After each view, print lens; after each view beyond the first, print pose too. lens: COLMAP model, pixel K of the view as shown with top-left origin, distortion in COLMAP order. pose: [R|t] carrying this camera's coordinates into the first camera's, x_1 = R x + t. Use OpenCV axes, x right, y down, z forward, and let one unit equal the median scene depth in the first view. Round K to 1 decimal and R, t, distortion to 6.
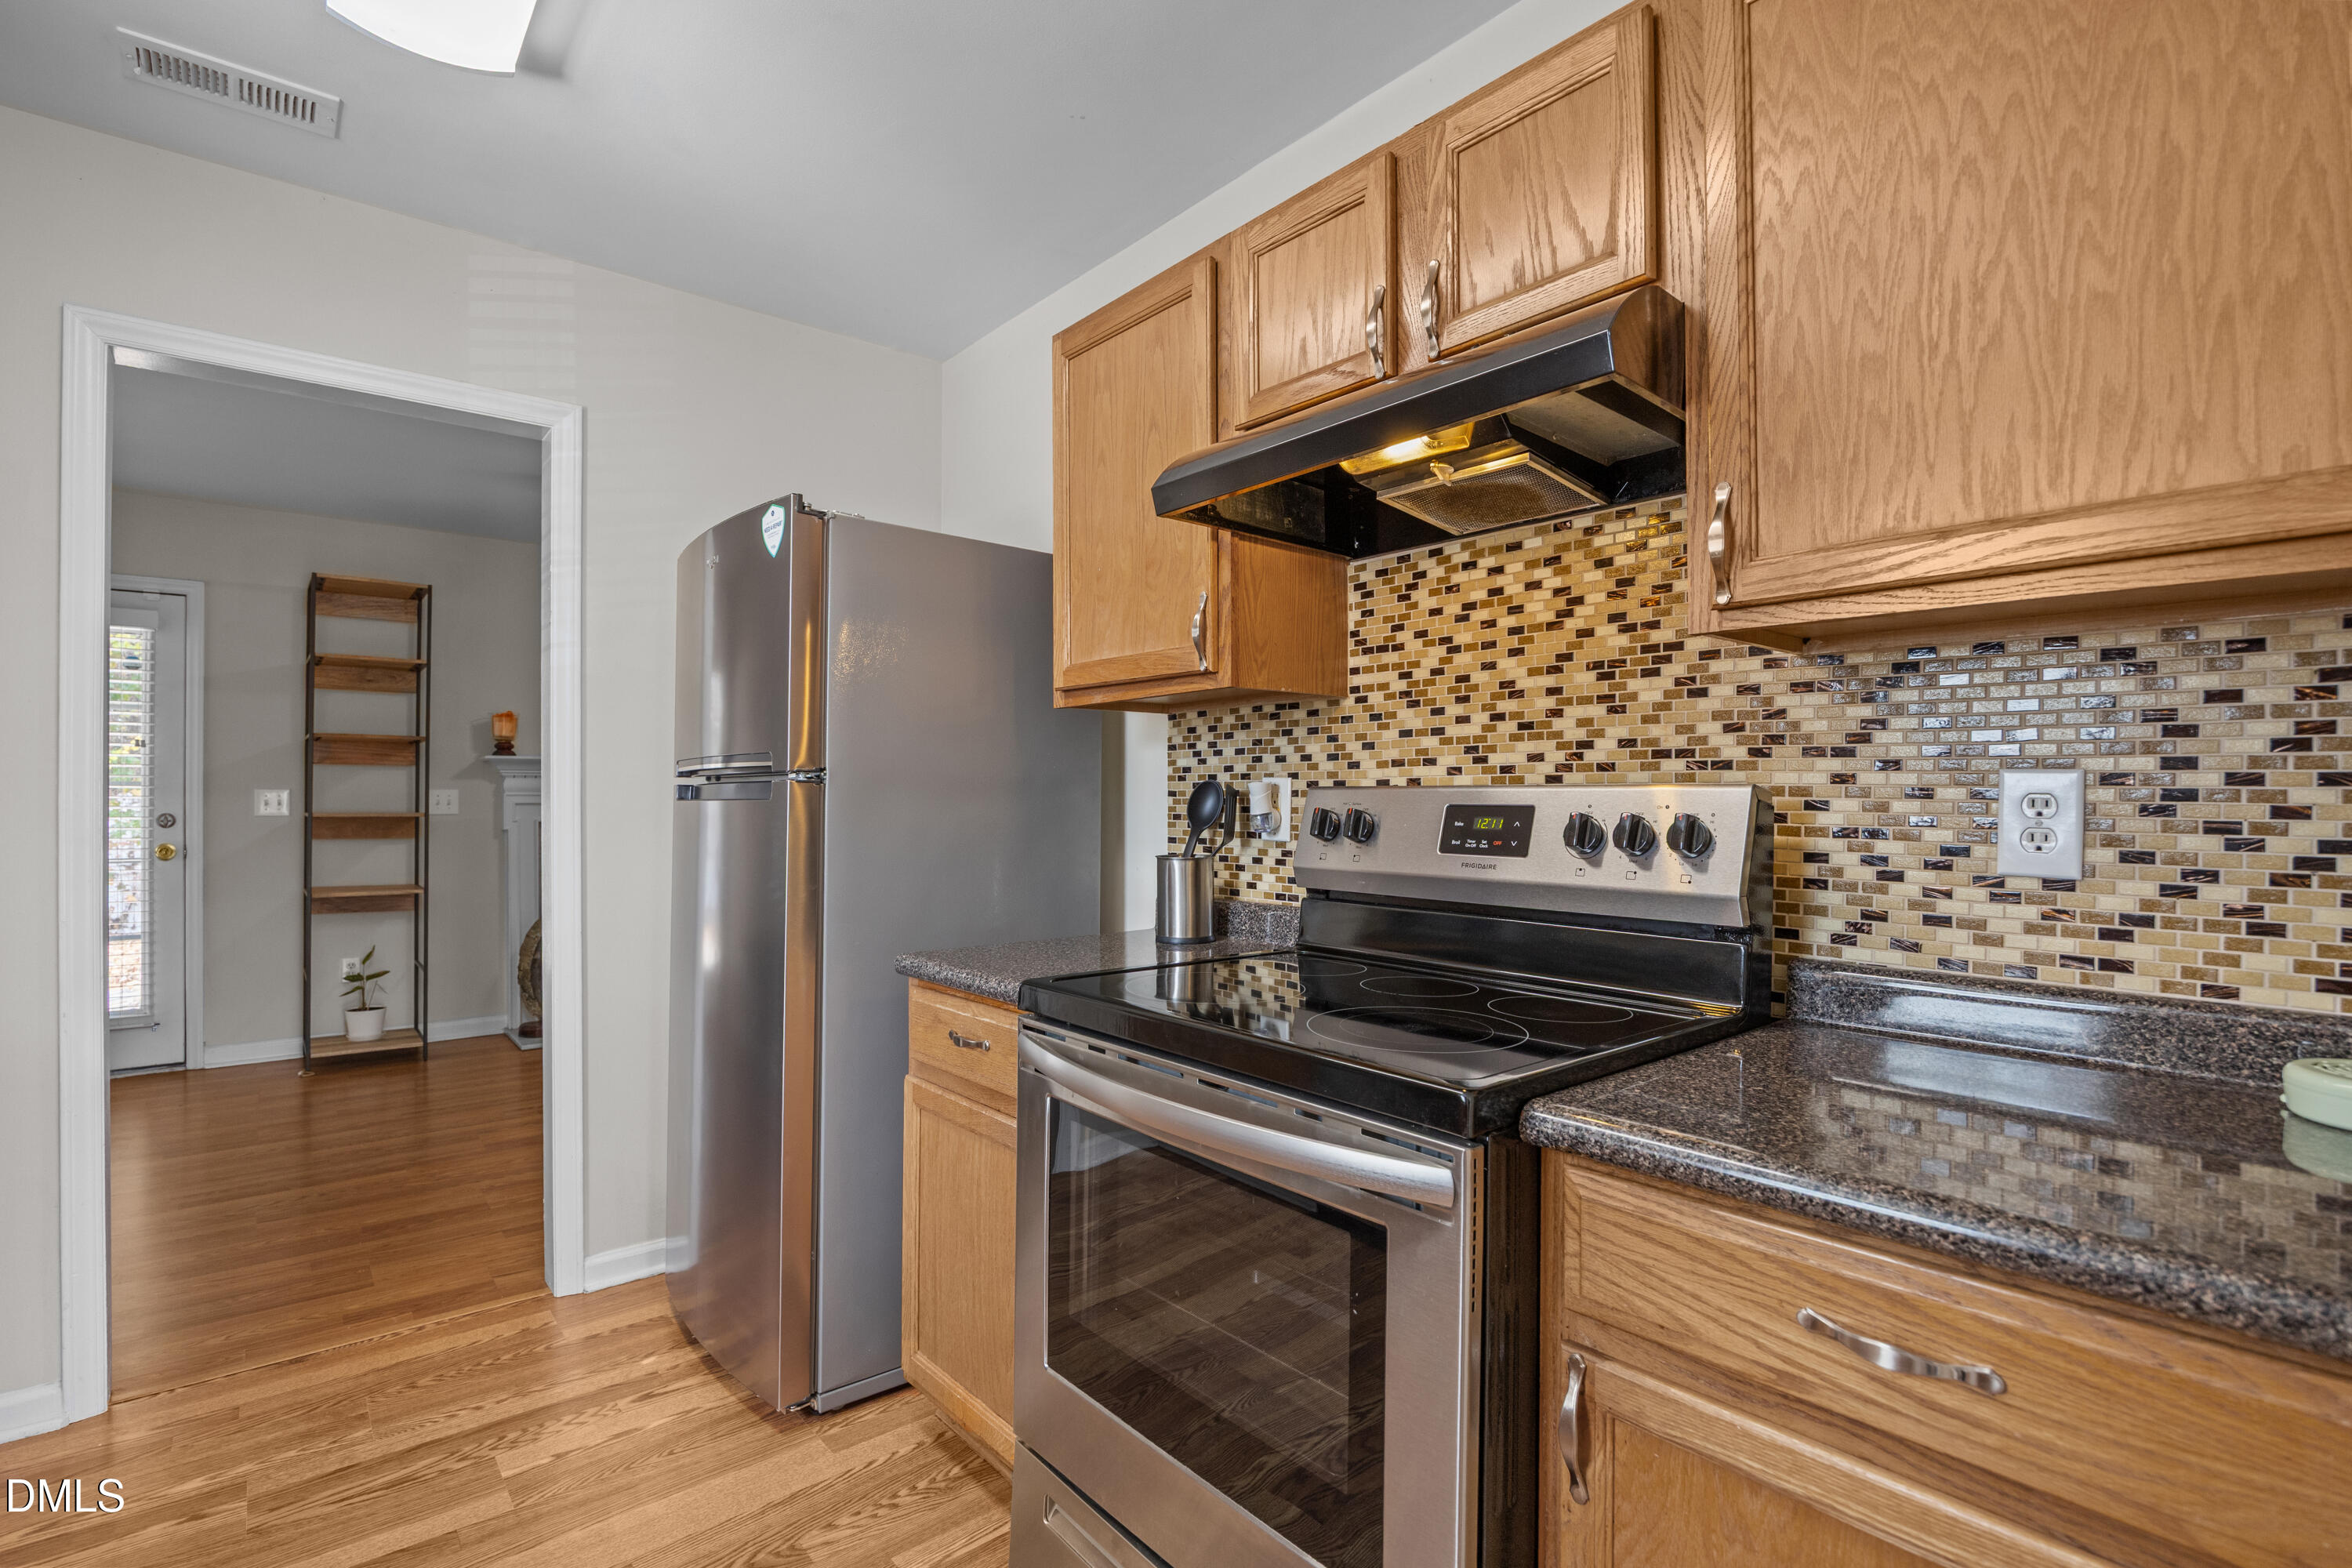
lens RADIAL K [[1058.0, 0, 1219.2], [0, 1058.0, 785.0], [0, 0, 1]] dist [-0.033284, 0.000455]
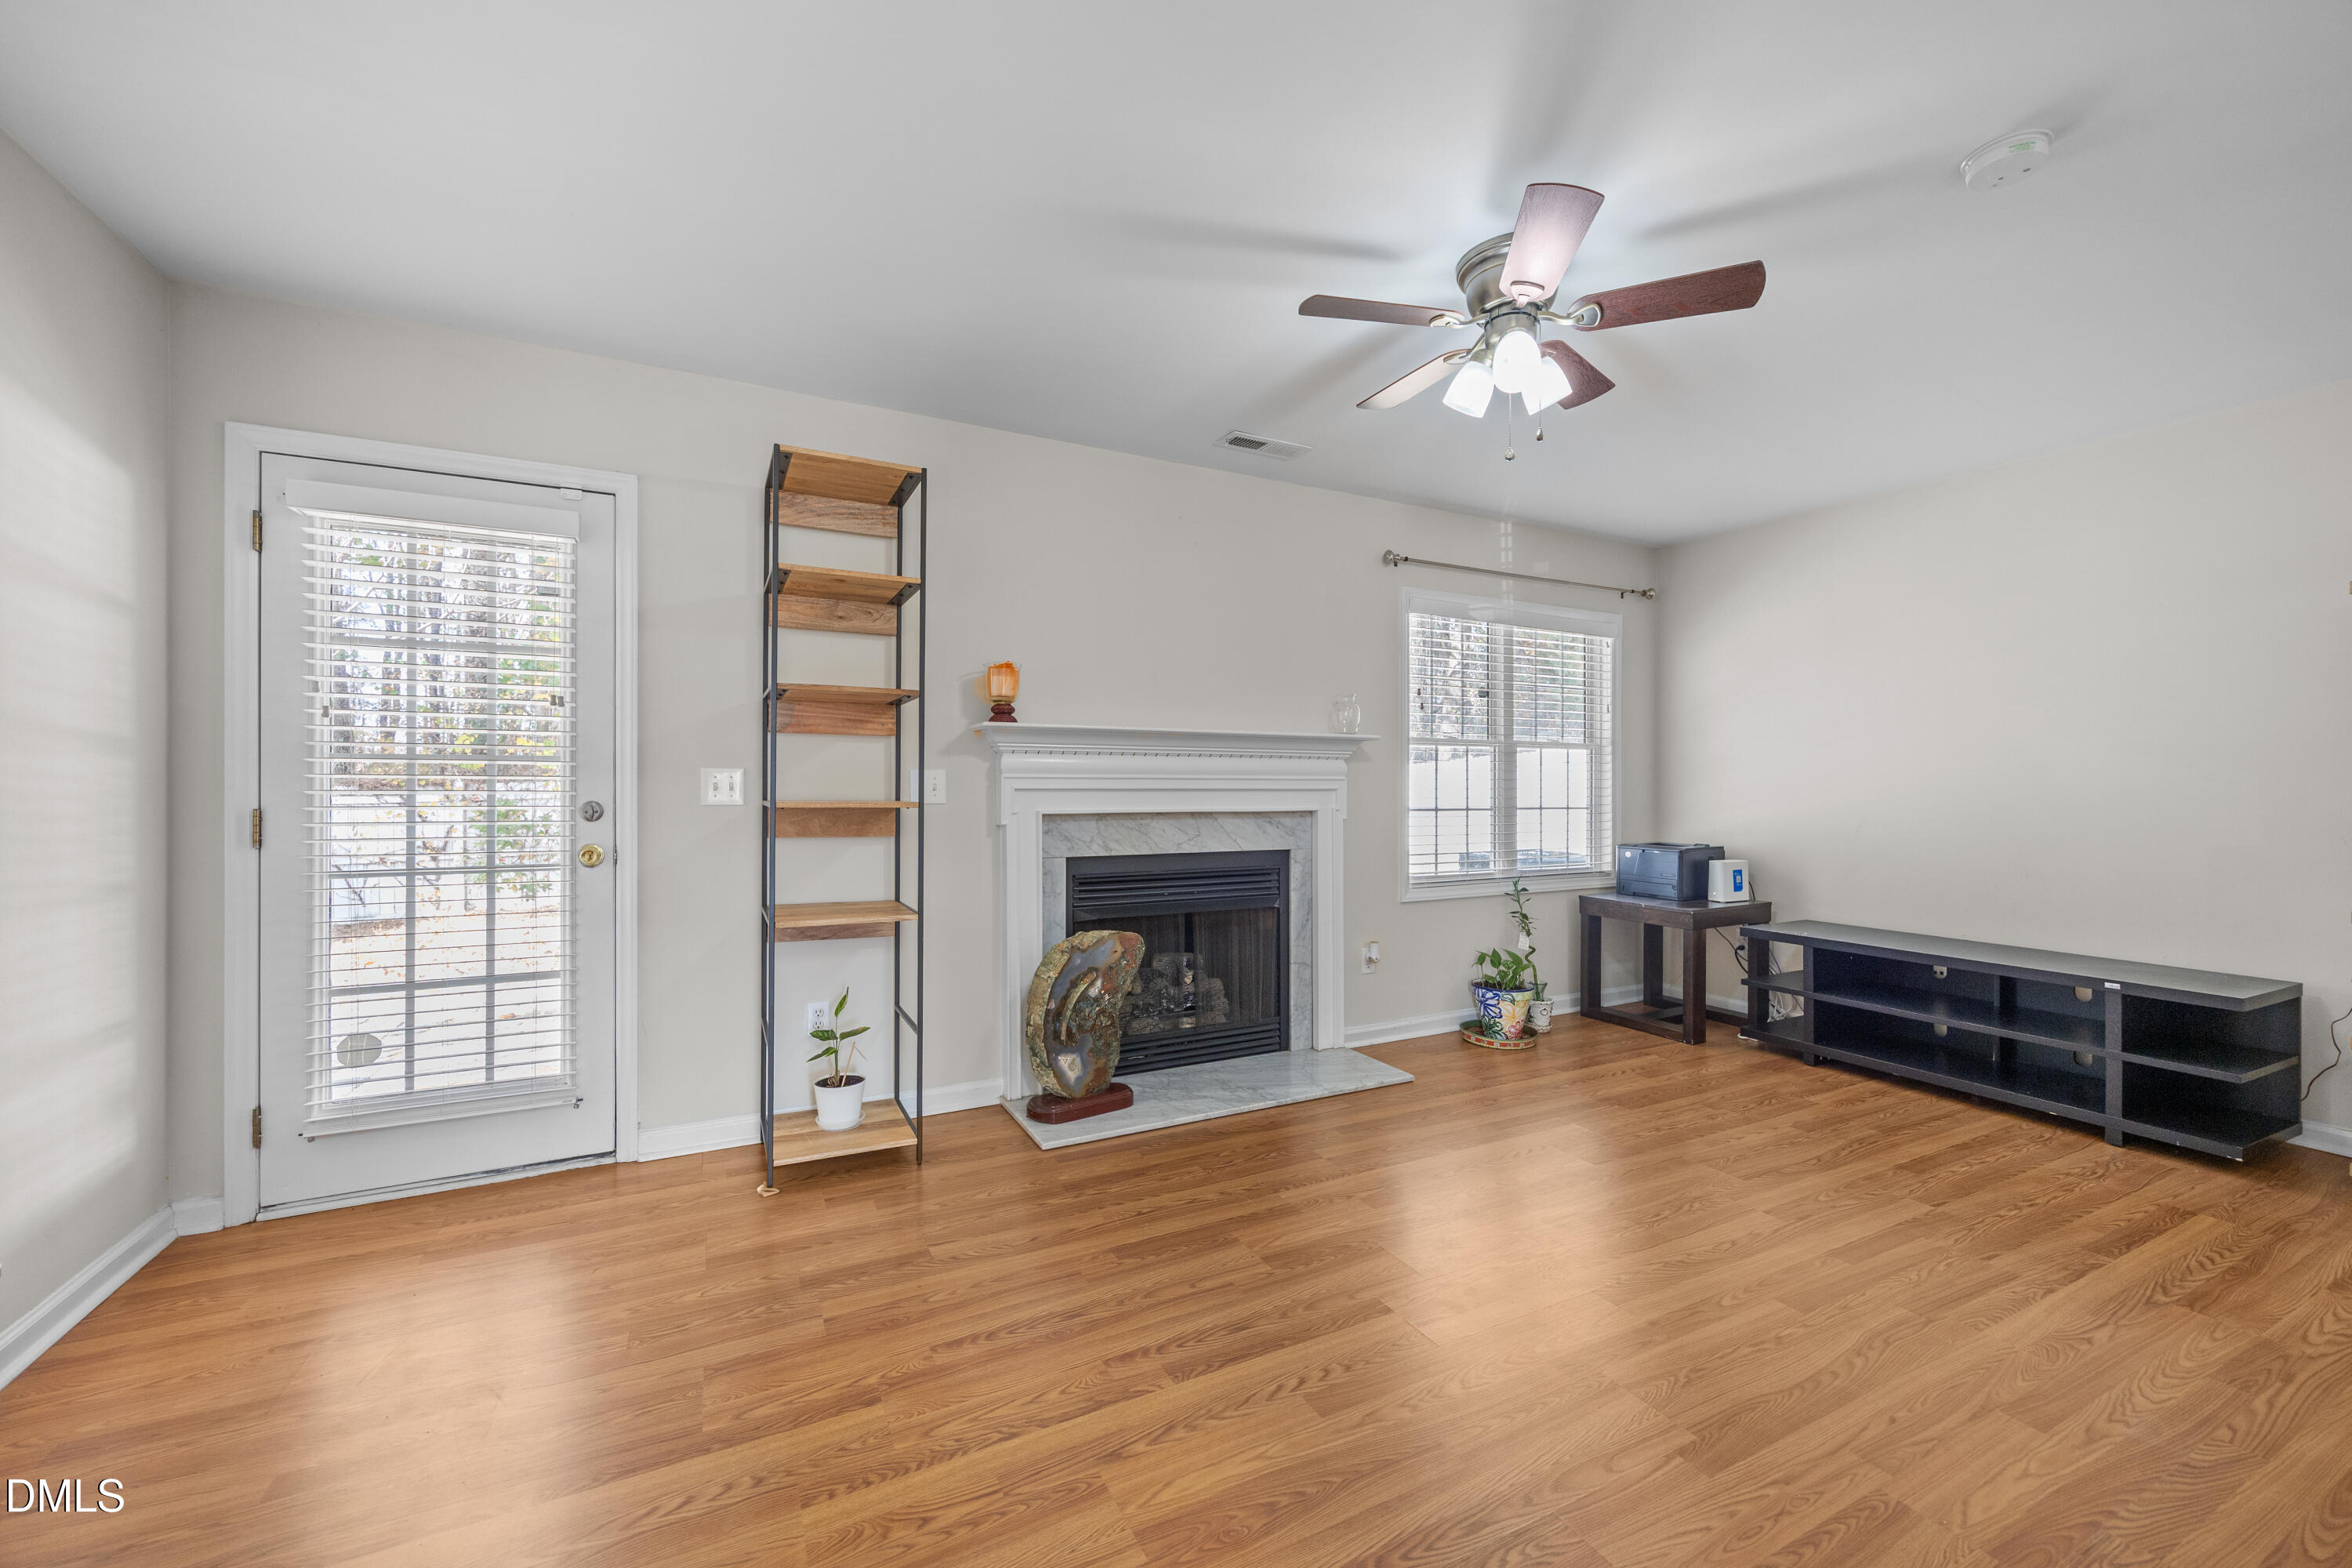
lens RADIAL K [[902.8, 0, 1177.0], [0, 902.8, 785.3], [0, 0, 1]] dist [-0.010170, -0.000124]
pose [[0.964590, 0.004339, -0.263719, -0.444244], [-0.001489, 0.999938, 0.011004, 0.008861], [0.263750, -0.010222, 0.964537, 0.471892]]
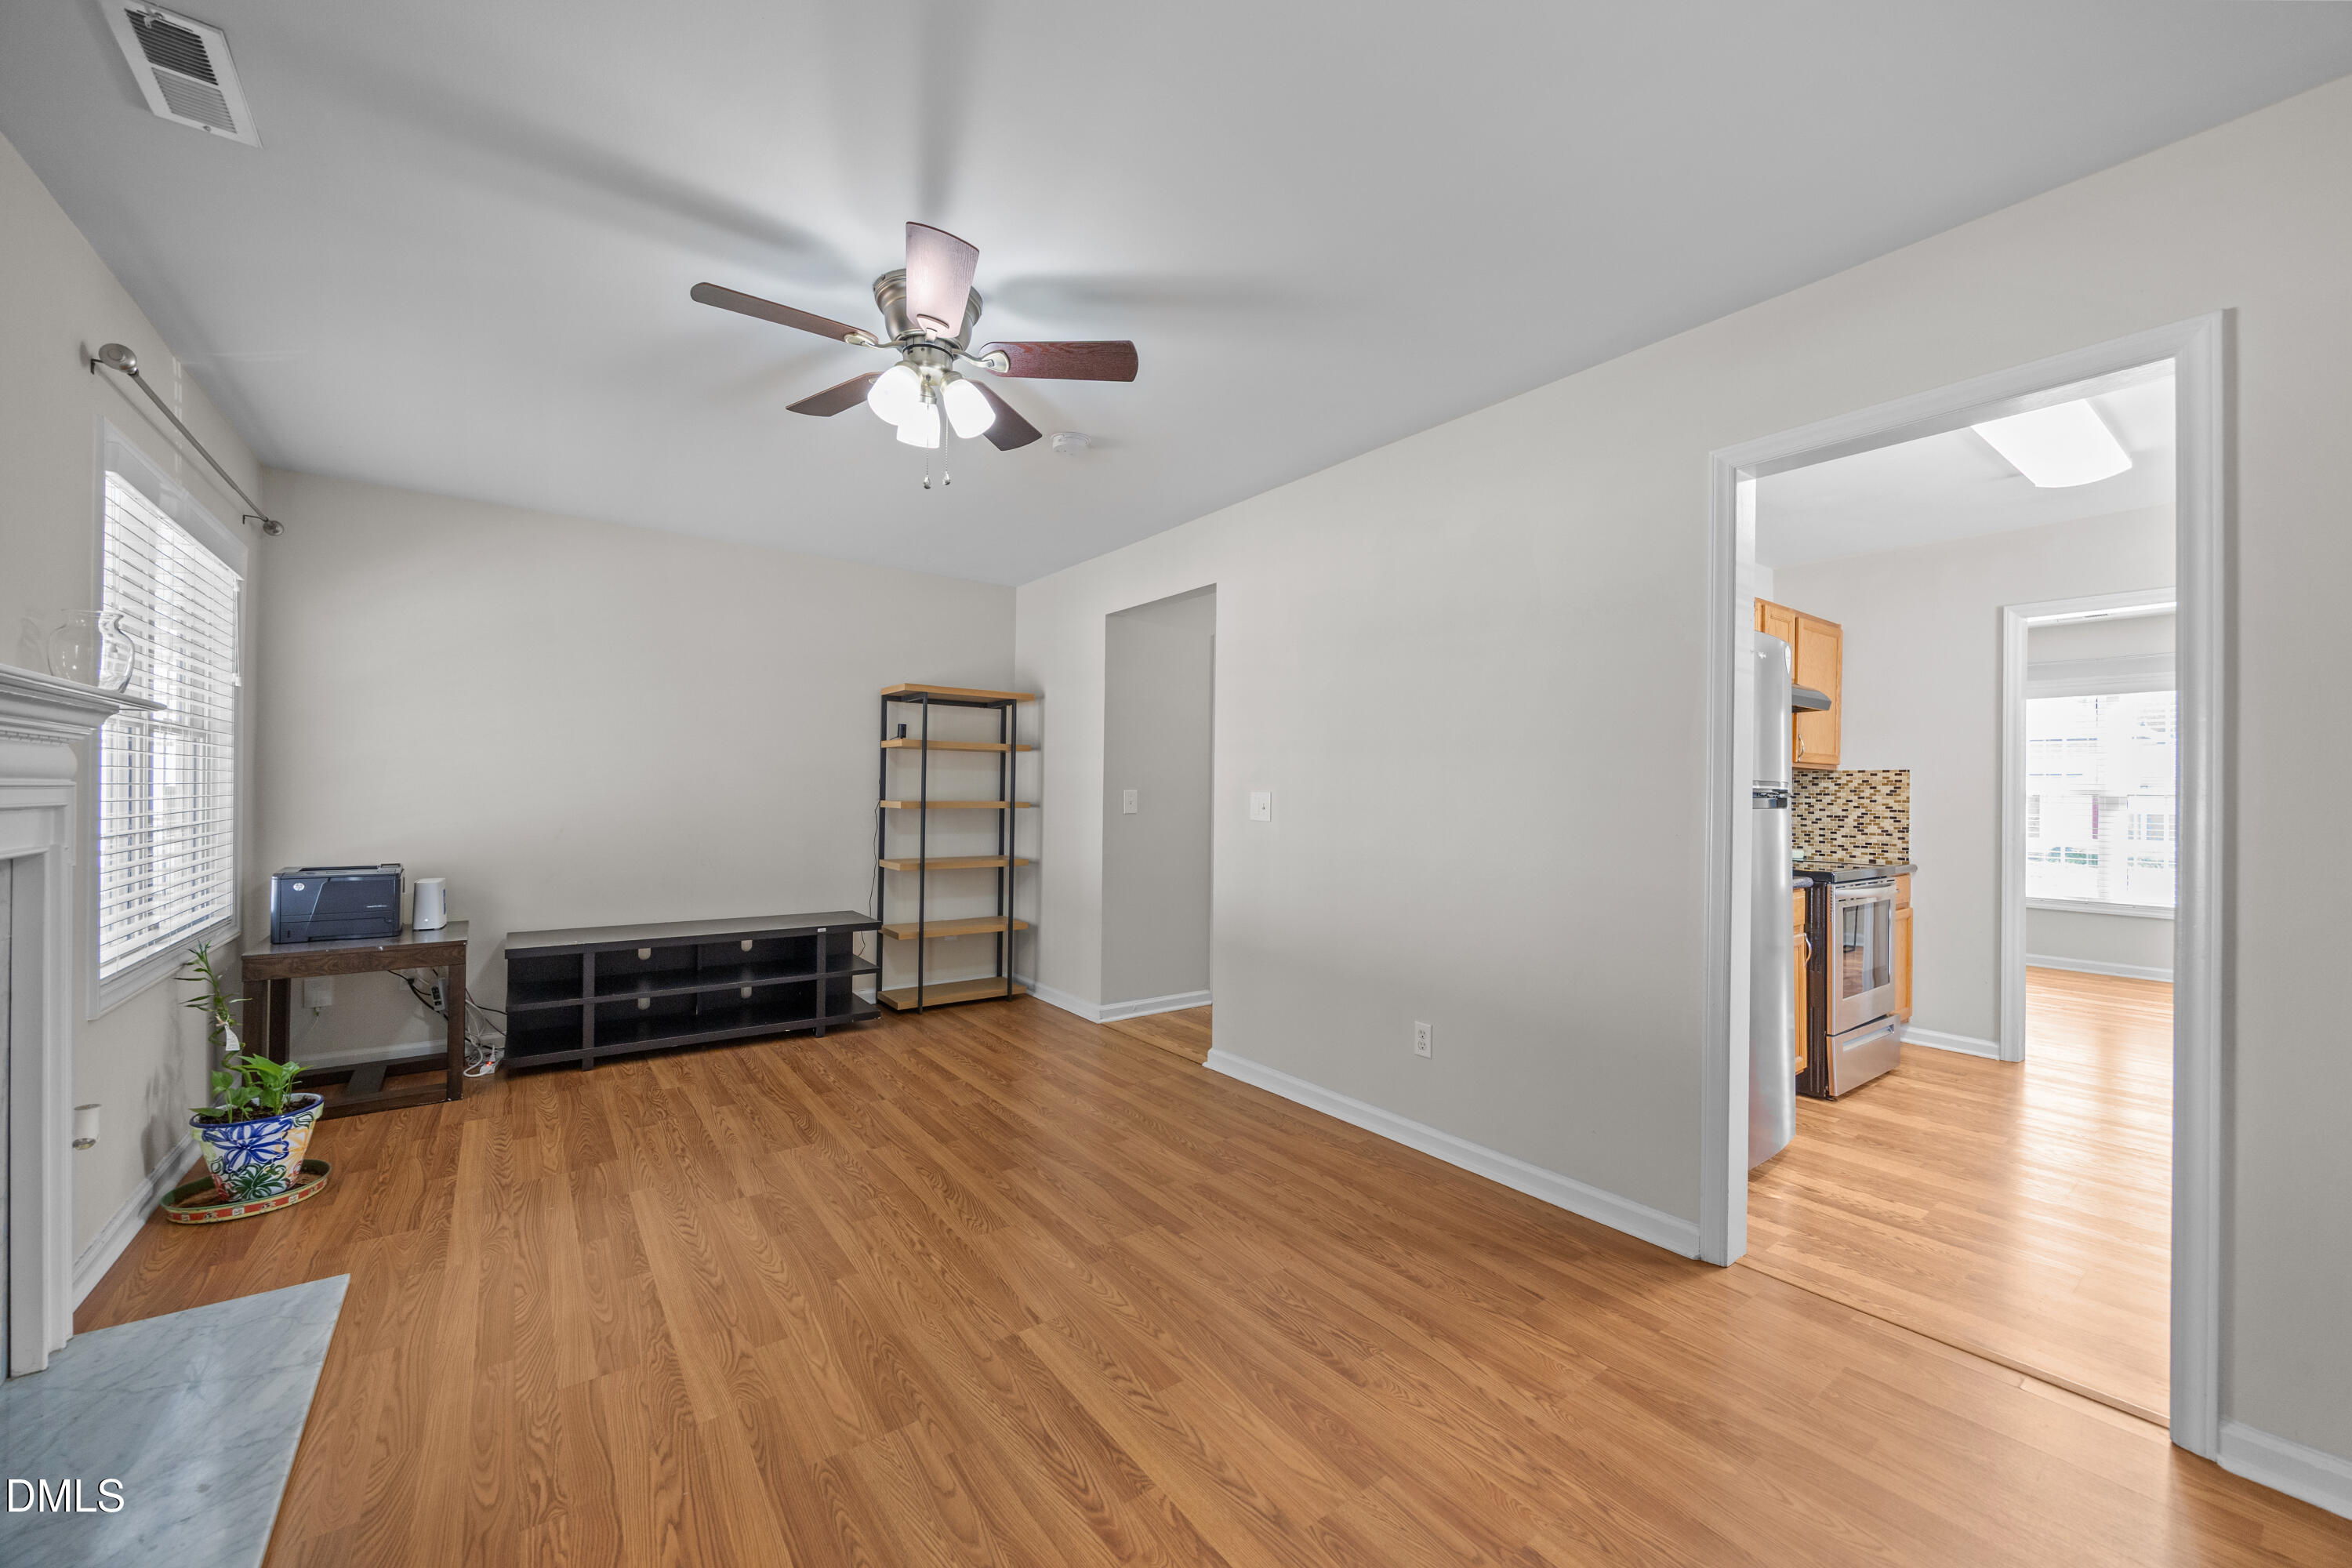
lens RADIAL K [[902.8, 0, 1169.7], [0, 902.8, 787.2], [0, 0, 1]] dist [-0.010170, -0.000124]
pose [[0.099158, 0.008451, 0.995036, -0.784815], [-0.020086, 0.999777, -0.006489, 0.006219], [-0.994869, -0.019343, 0.099306, 0.728929]]
